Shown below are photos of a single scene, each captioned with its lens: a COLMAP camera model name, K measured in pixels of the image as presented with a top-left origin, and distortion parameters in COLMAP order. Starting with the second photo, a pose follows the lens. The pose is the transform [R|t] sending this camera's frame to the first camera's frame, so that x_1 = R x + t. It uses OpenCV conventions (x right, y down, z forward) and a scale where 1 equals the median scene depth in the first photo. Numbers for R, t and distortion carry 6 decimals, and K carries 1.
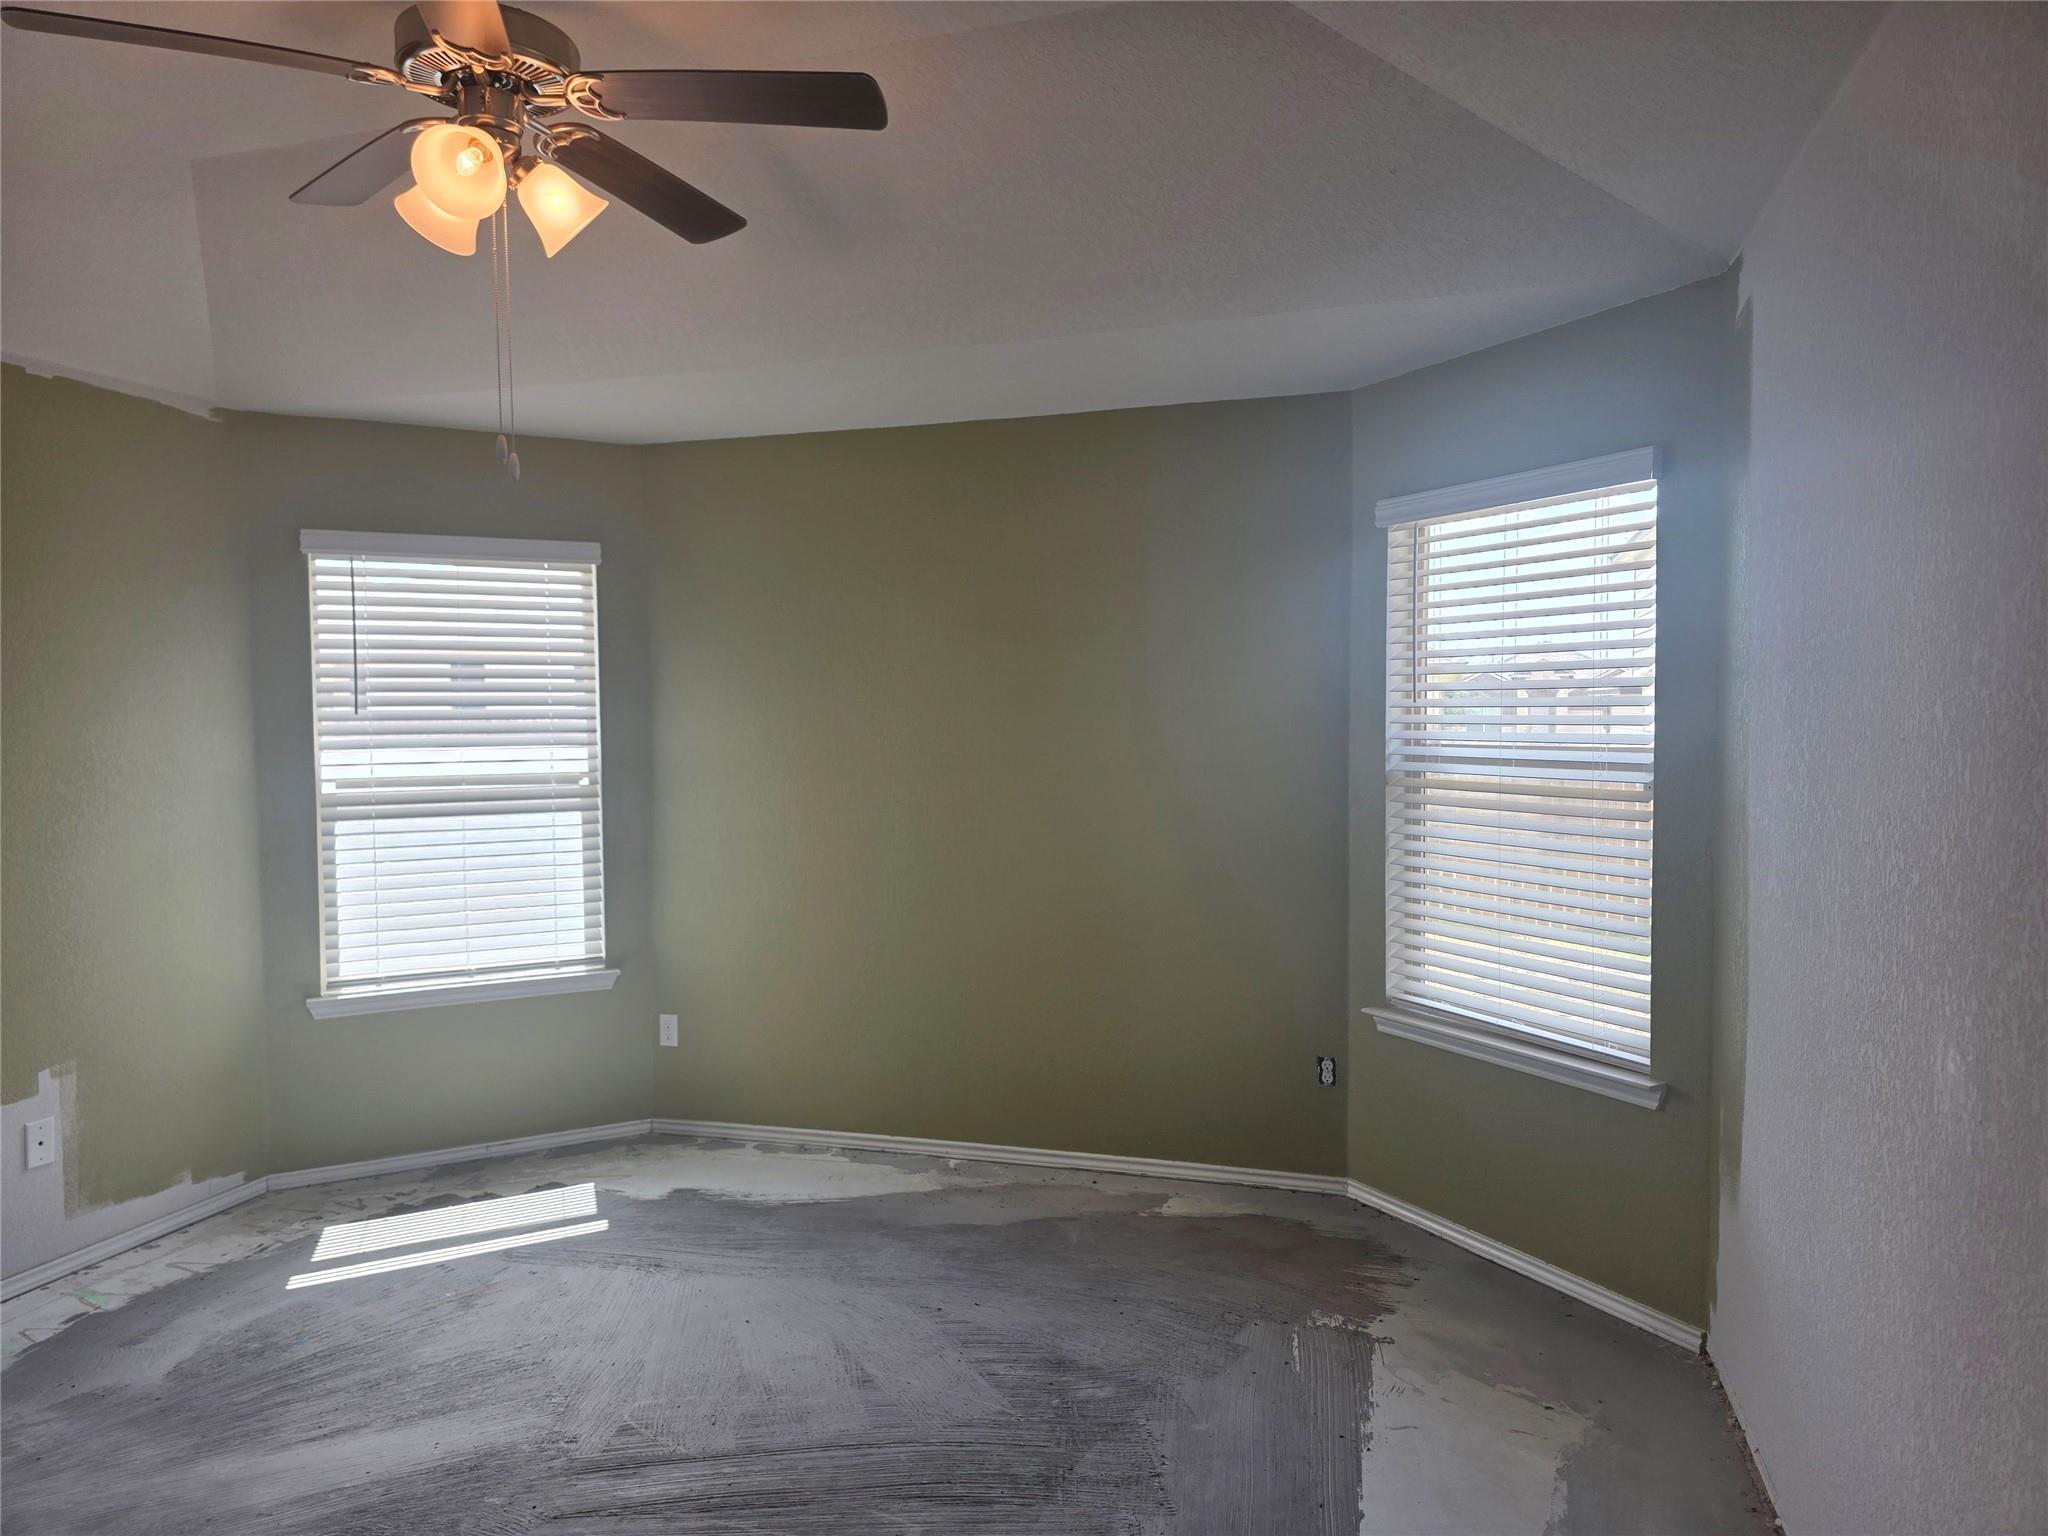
lens RADIAL K [[1381.3, 0, 1029.3], [0, 1381.3, 795.7], [0, 0, 1]] dist [0.059080, -0.062066]
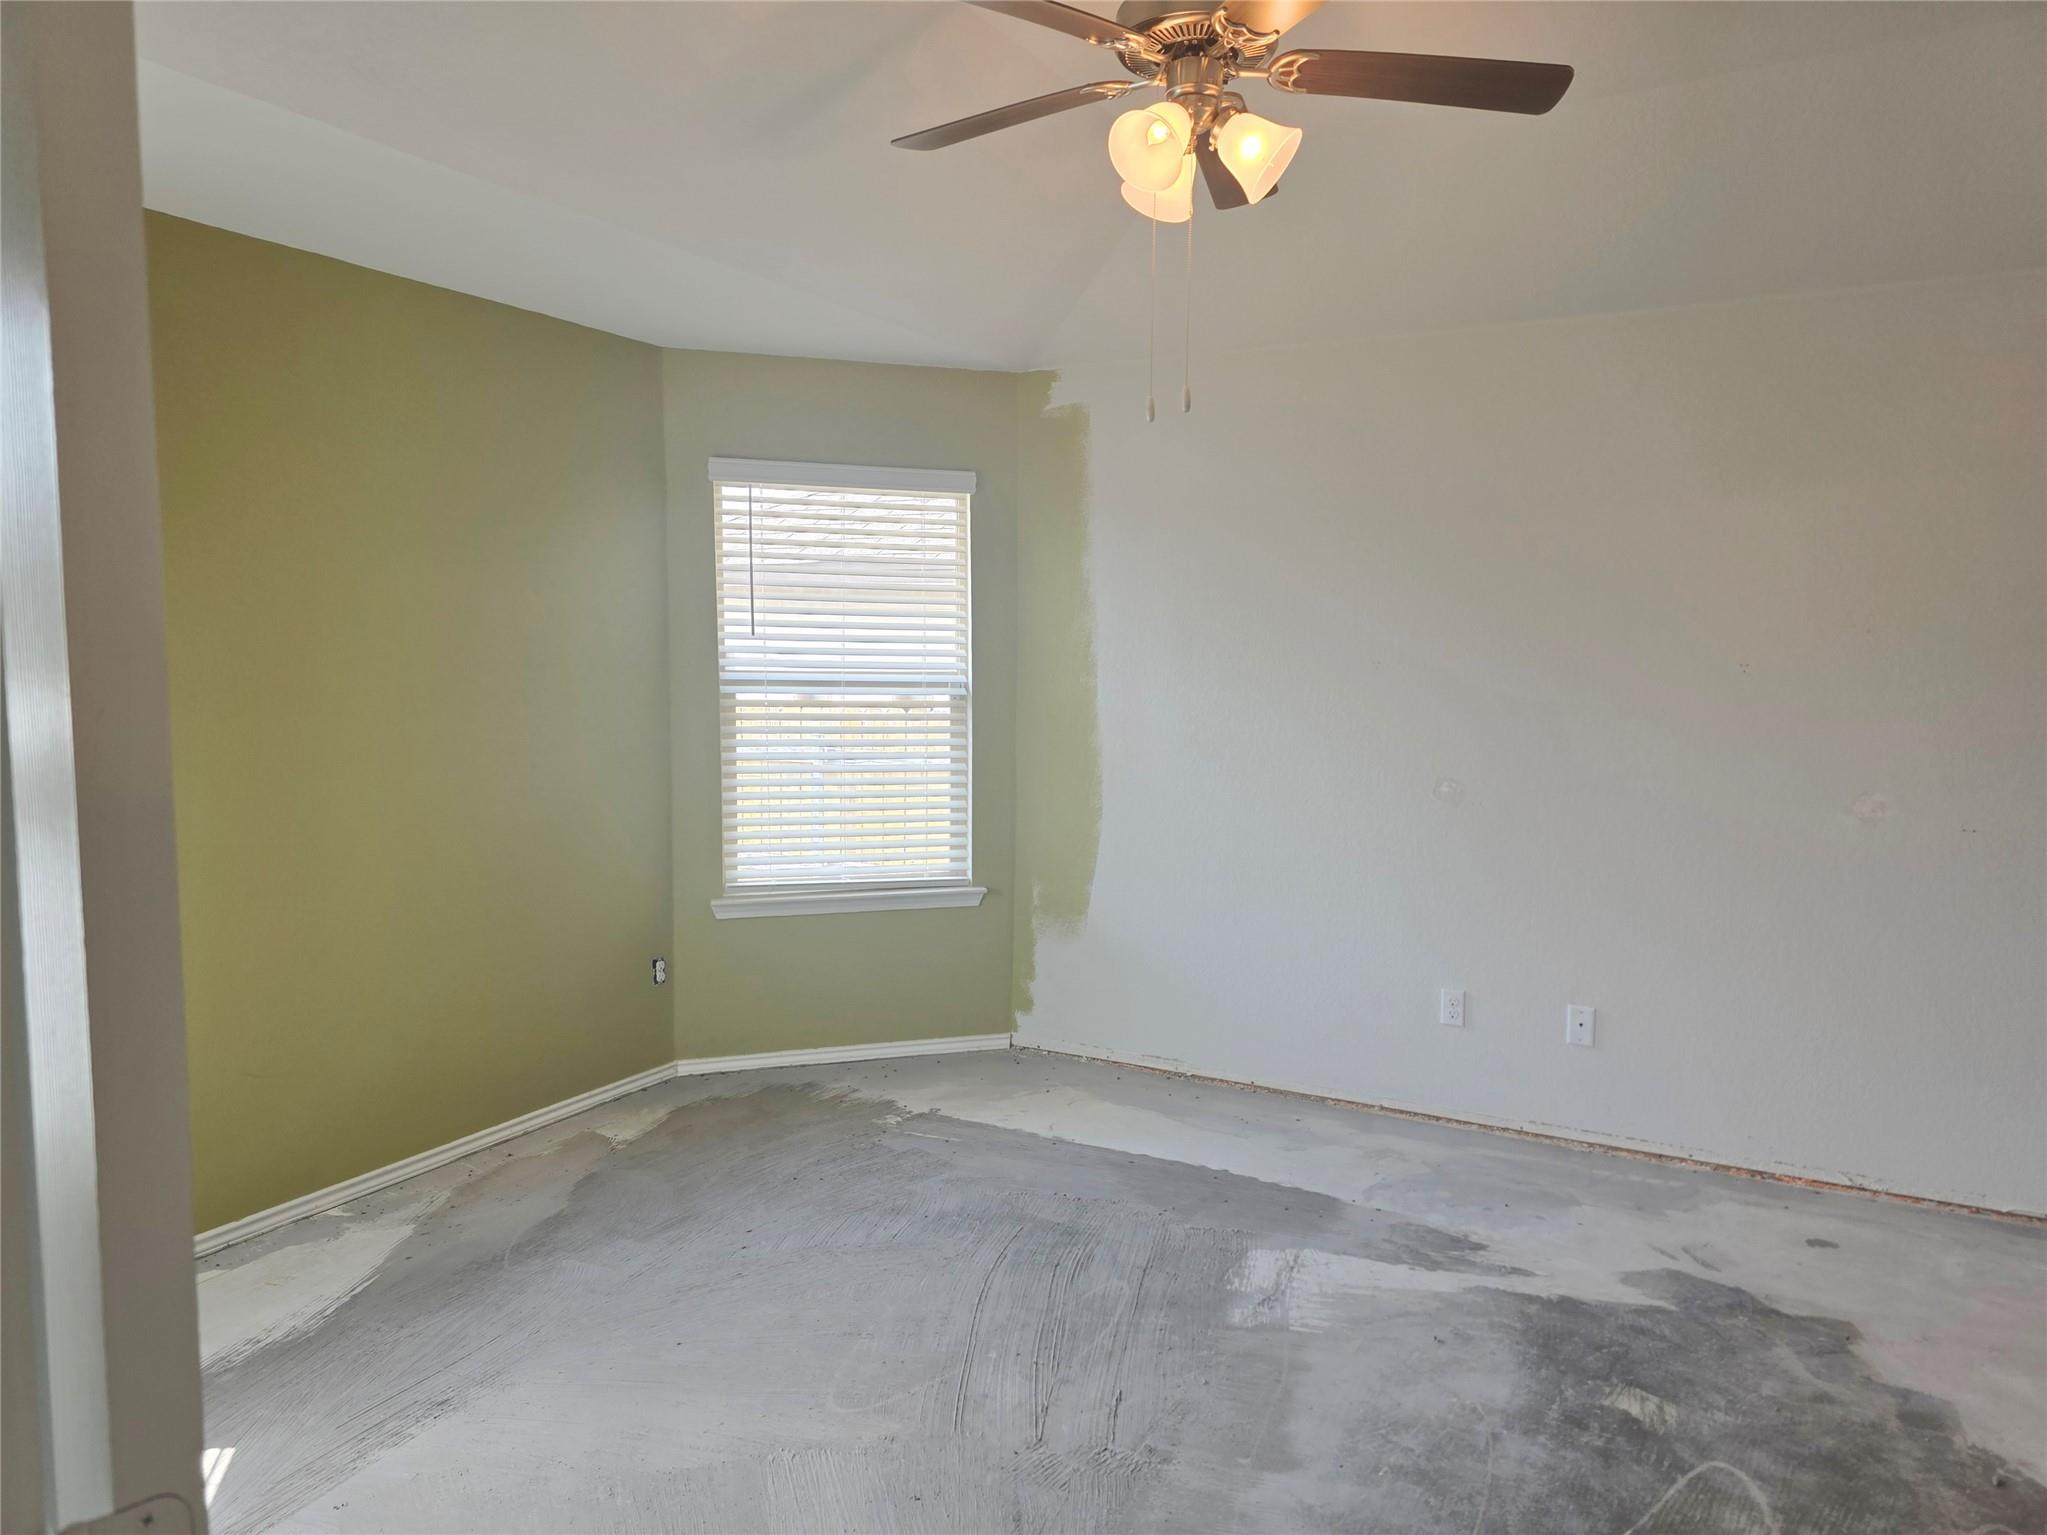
lens RADIAL K [[1368.5, 0, 1041.6], [0, 1368.5, 765.1], [0, 0, 1]] dist [0.074071, -0.071169]
pose [[0.219020, -0.080513, 0.972393, -0.867939], [0.053751, 0.996072, 0.070367, -0.027860], [-0.974239, 0.036855, 0.222488, 0.515081]]
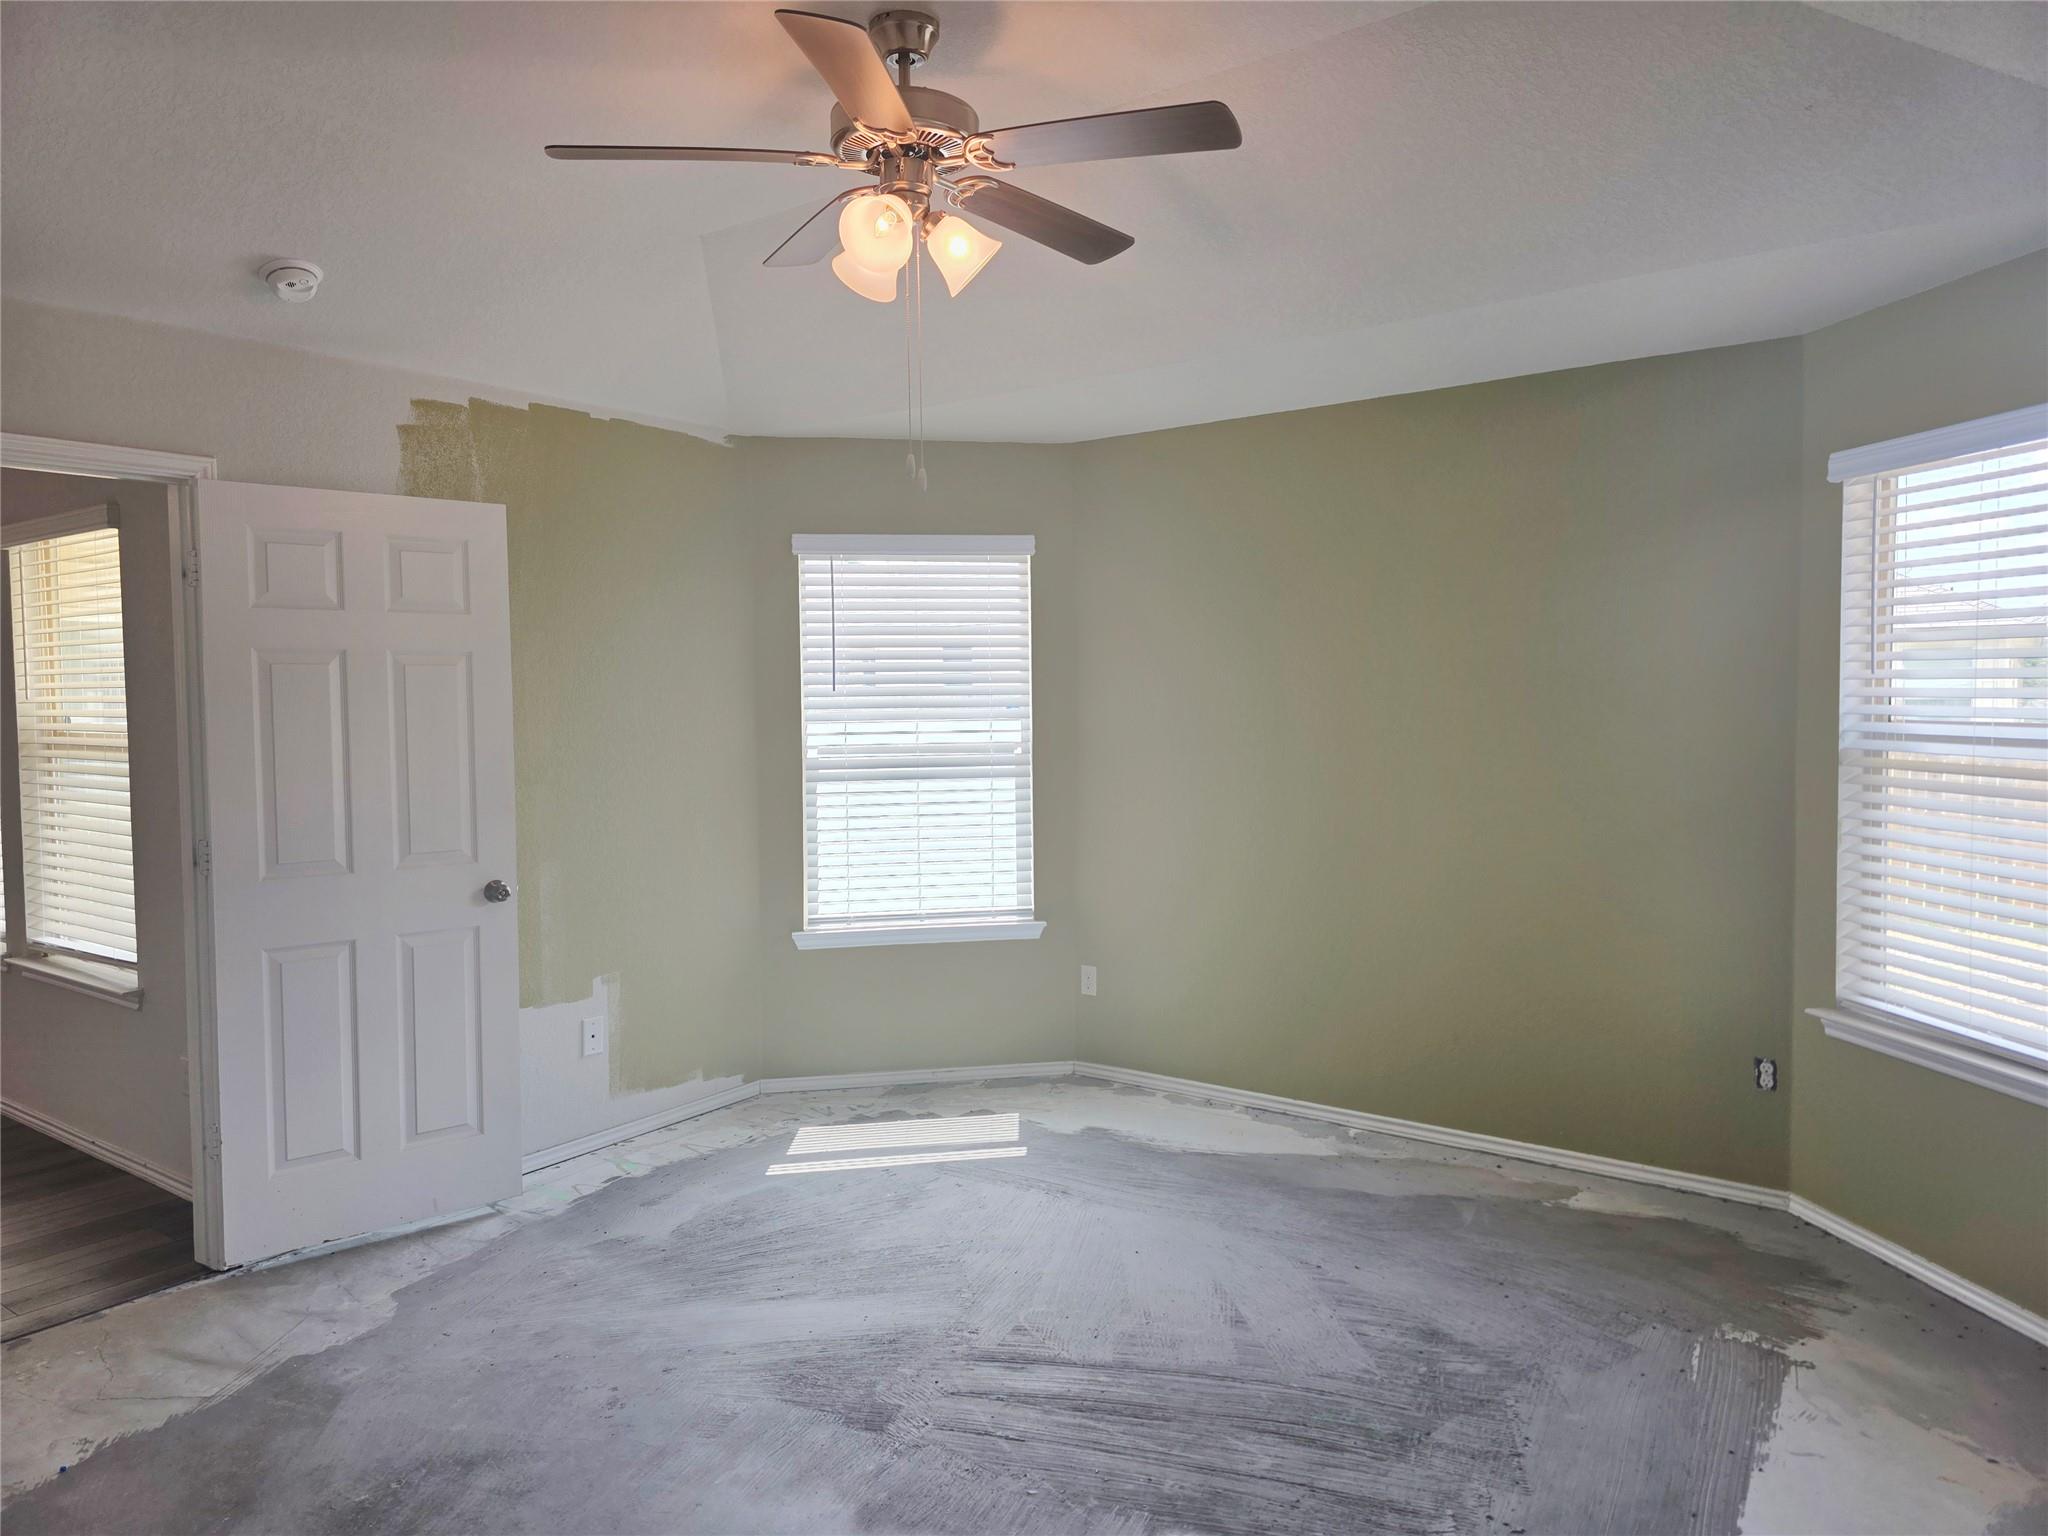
lens RADIAL K [[1369.1, 0, 1042.1], [0, 1369.1, 765.6], [0, 0, 1]] dist [0.074071, -0.071169]
pose [[0.947489, 0.015729, -0.319401, 0.057497], [-0.016658, 0.999861, -0.000178, 0.001847], [0.319353, 0.005489, 0.947620, -0.034823]]
